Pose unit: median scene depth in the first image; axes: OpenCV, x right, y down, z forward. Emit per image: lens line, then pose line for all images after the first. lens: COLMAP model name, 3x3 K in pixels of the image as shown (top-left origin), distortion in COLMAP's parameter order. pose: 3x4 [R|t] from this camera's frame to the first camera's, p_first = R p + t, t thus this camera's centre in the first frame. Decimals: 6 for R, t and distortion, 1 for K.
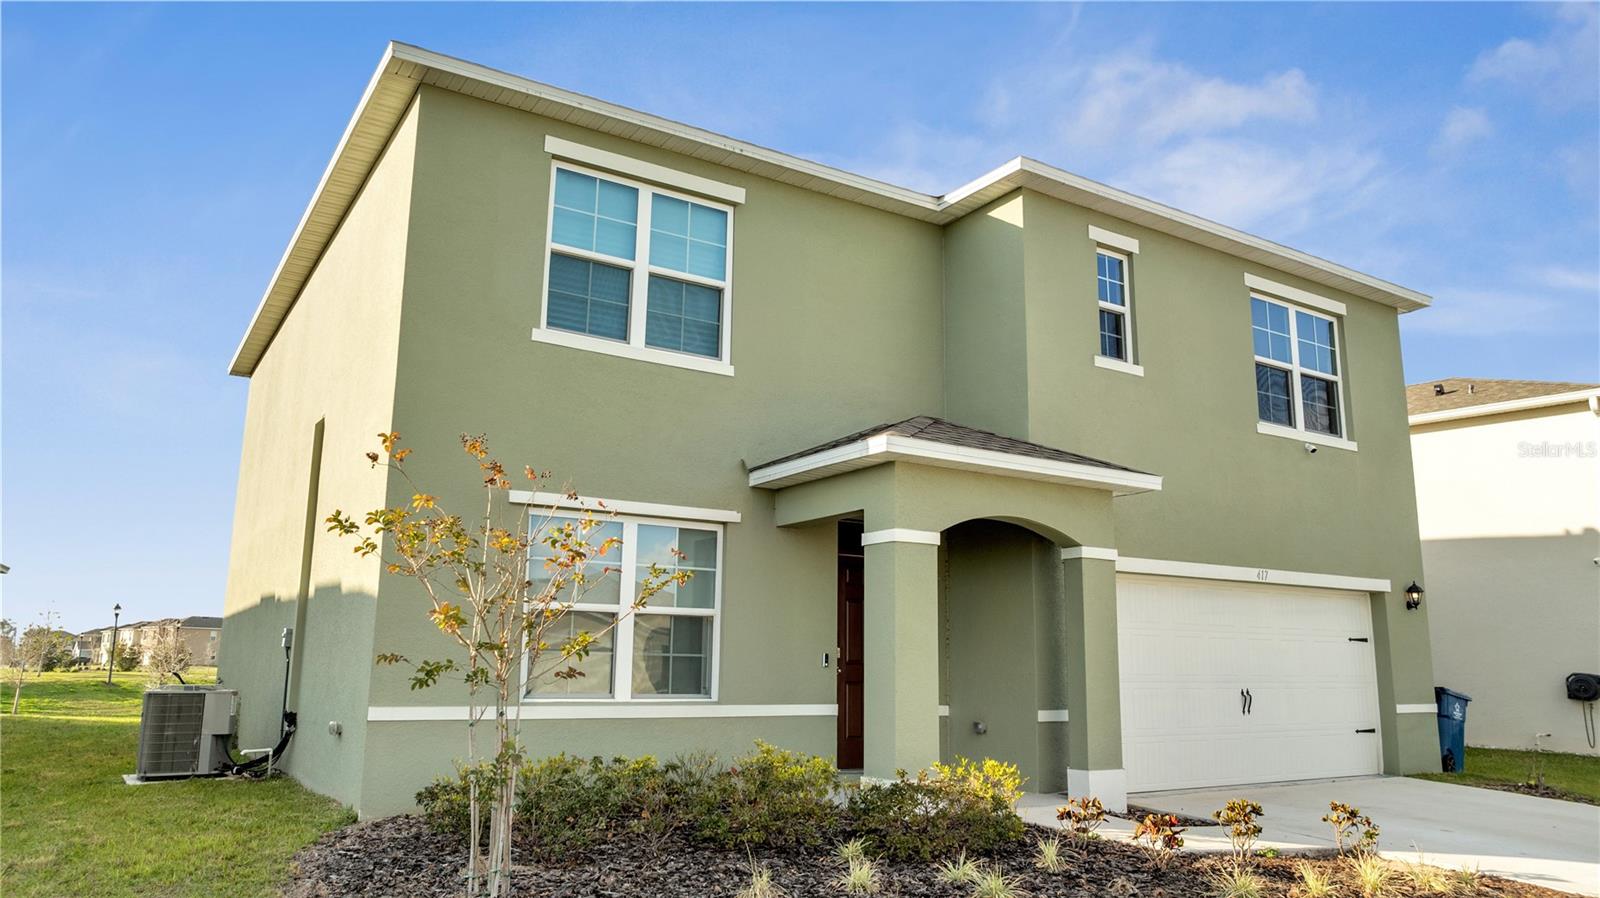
lens RADIAL K [[1128.2, 0, 808.9], [0, 1128.2, 446.5], [0, 0, 1]] dist [-0.031940, 0.028542]
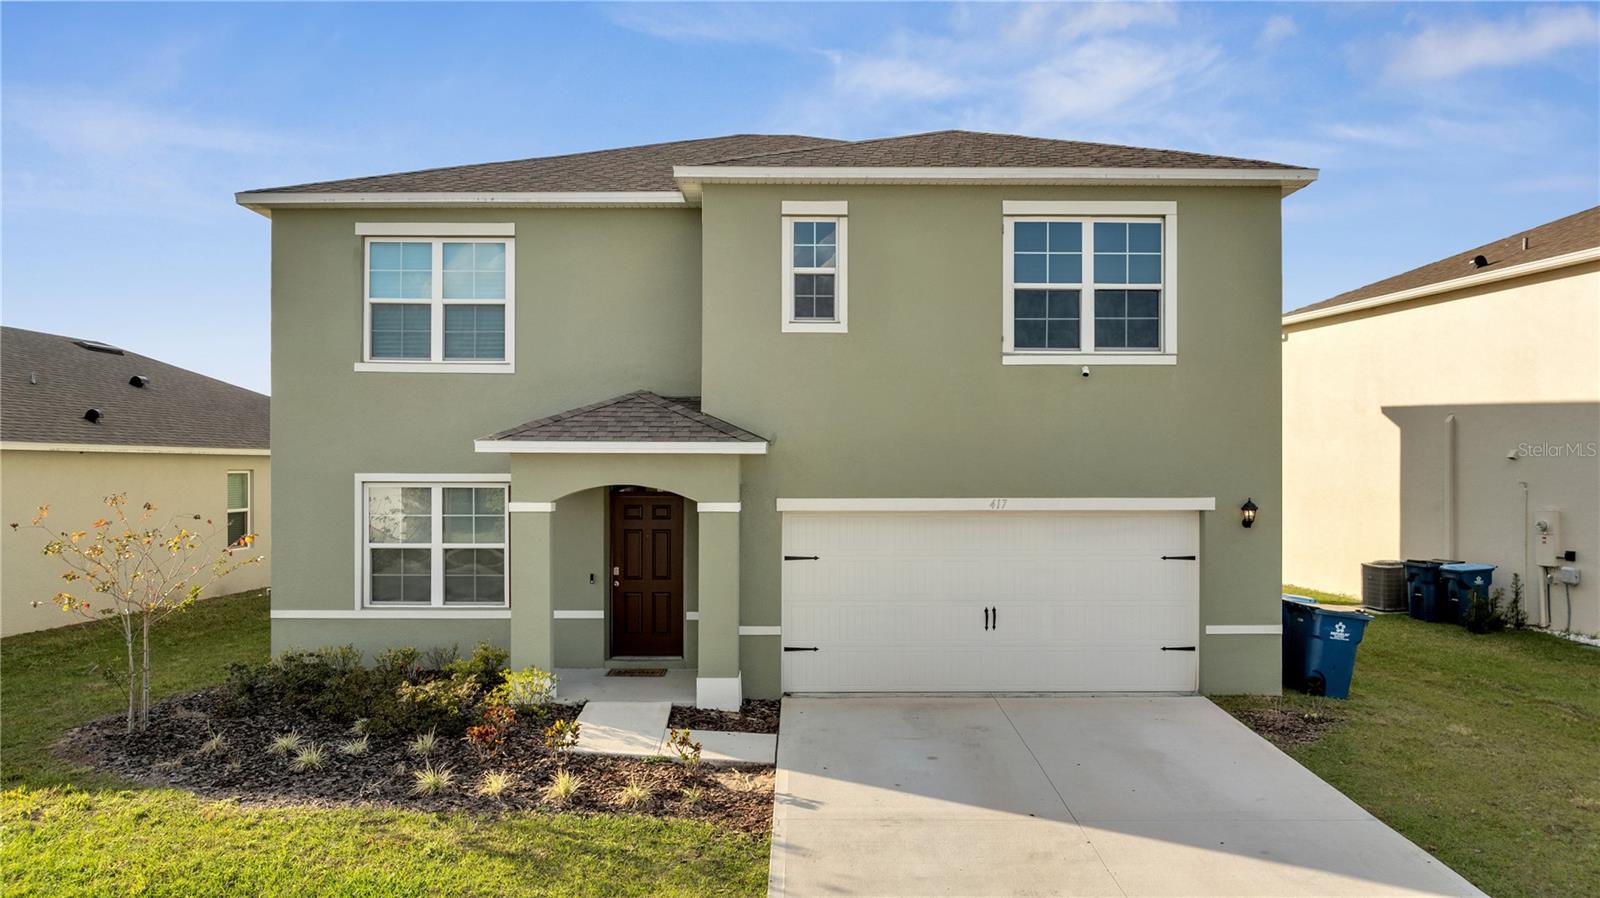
lens RADIAL K [[1128.2, 0, 804.1], [0, 1128.2, 484.0], [0, 0, 1]] dist [-0.031940, 0.028542]
pose [[0.847367, -0.004743, -0.530986, 0.748573], [0.111957, 0.979077, 0.169920, -0.096008], [0.519070, -0.203433, 0.830169, 0.029951]]
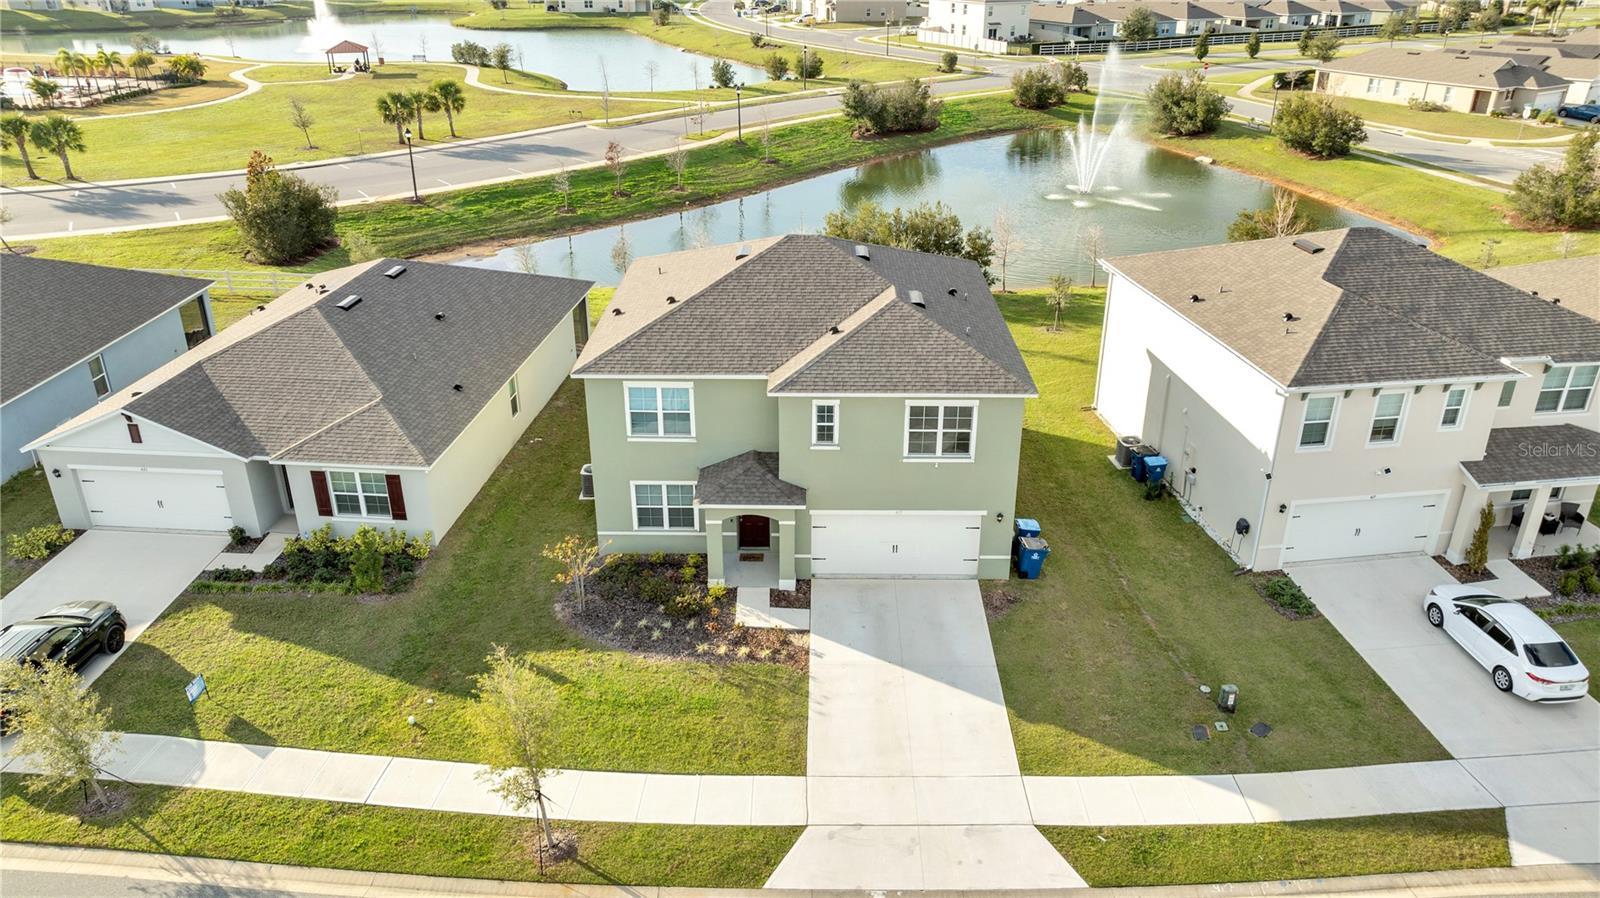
lens RADIAL K [[1128.2, 0, 803.6], [0, 1128.2, 441.7], [0, 0, 1]] dist [-0.031940, 0.028542]
pose [[0.836608, 0.220471, -0.501478, 1.383641], [0.114043, 0.825282, 0.553086, -1.383594], [0.535800, -0.519906, 0.665294, -0.719336]]
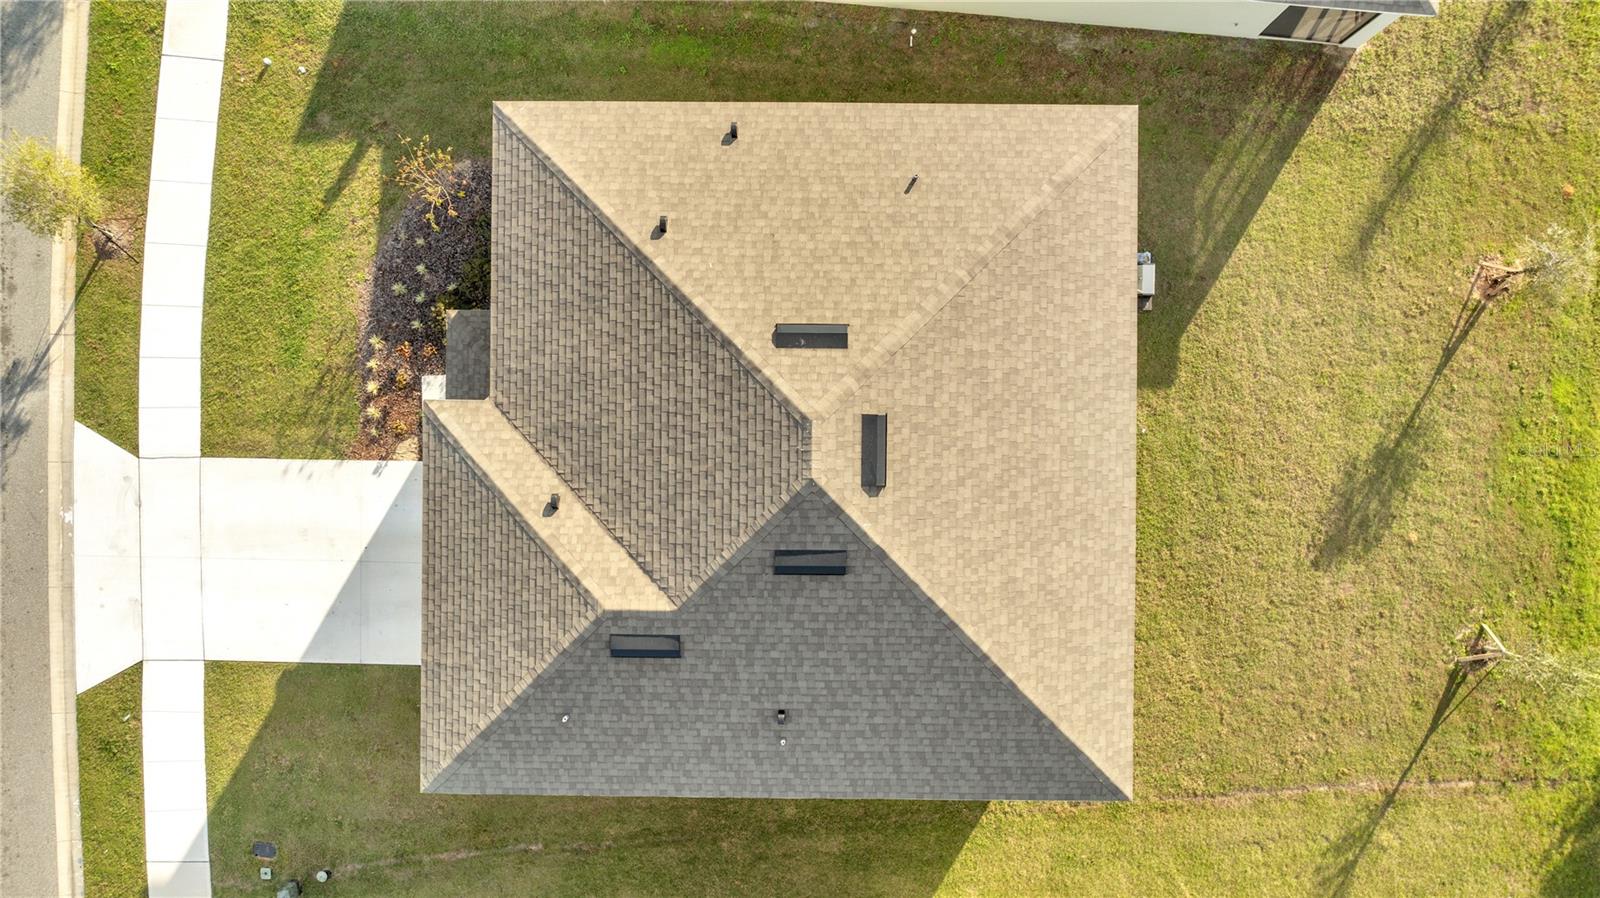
lens RADIAL K [[1128.2, 0, 798.5], [0, 1128.2, 447.5], [0, 0, 1]] dist [-0.031940, 0.028542]
pose [[-0.545576, 0.838016, -0.008660, -0.064330], [0.171660, 0.121858, 0.977591, -1.652359], [0.820292, 0.531864, -0.210337, 1.612228]]
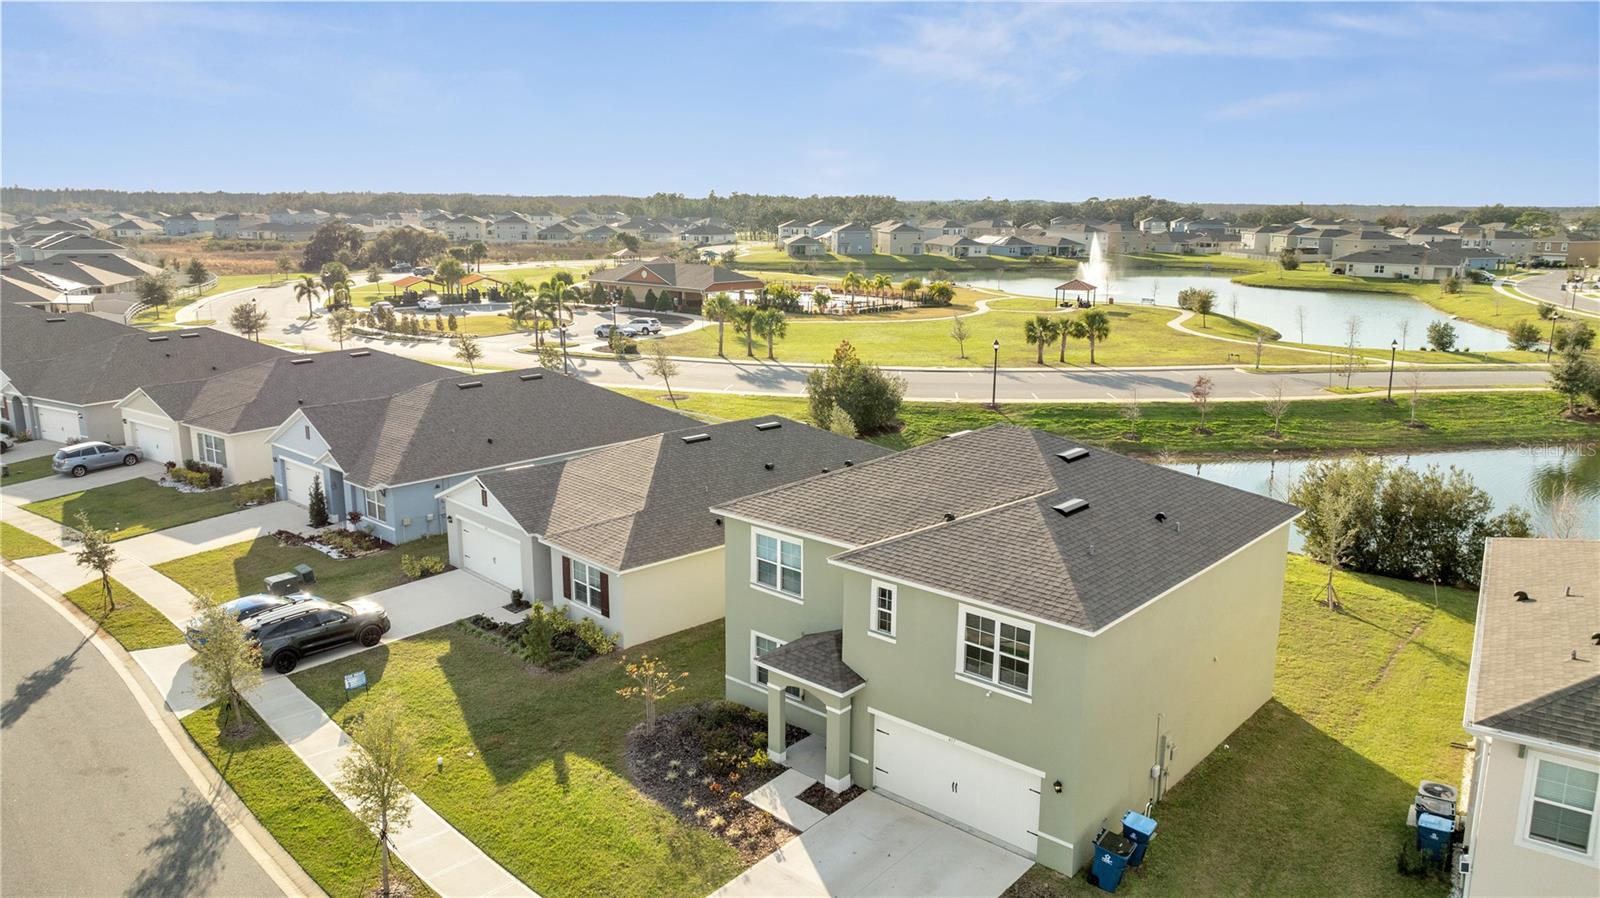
lens RADIAL K [[1128.2, 0, 803.8], [0, 1128.2, 438.9], [0, 0, 1]] dist [-0.031940, 0.028542]
pose [[0.271540, 0.190891, -0.943306, 2.099008], [0.184148, 0.951719, 0.245602, -0.952437], [0.944646, -0.240398, 0.223278, 0.353270]]
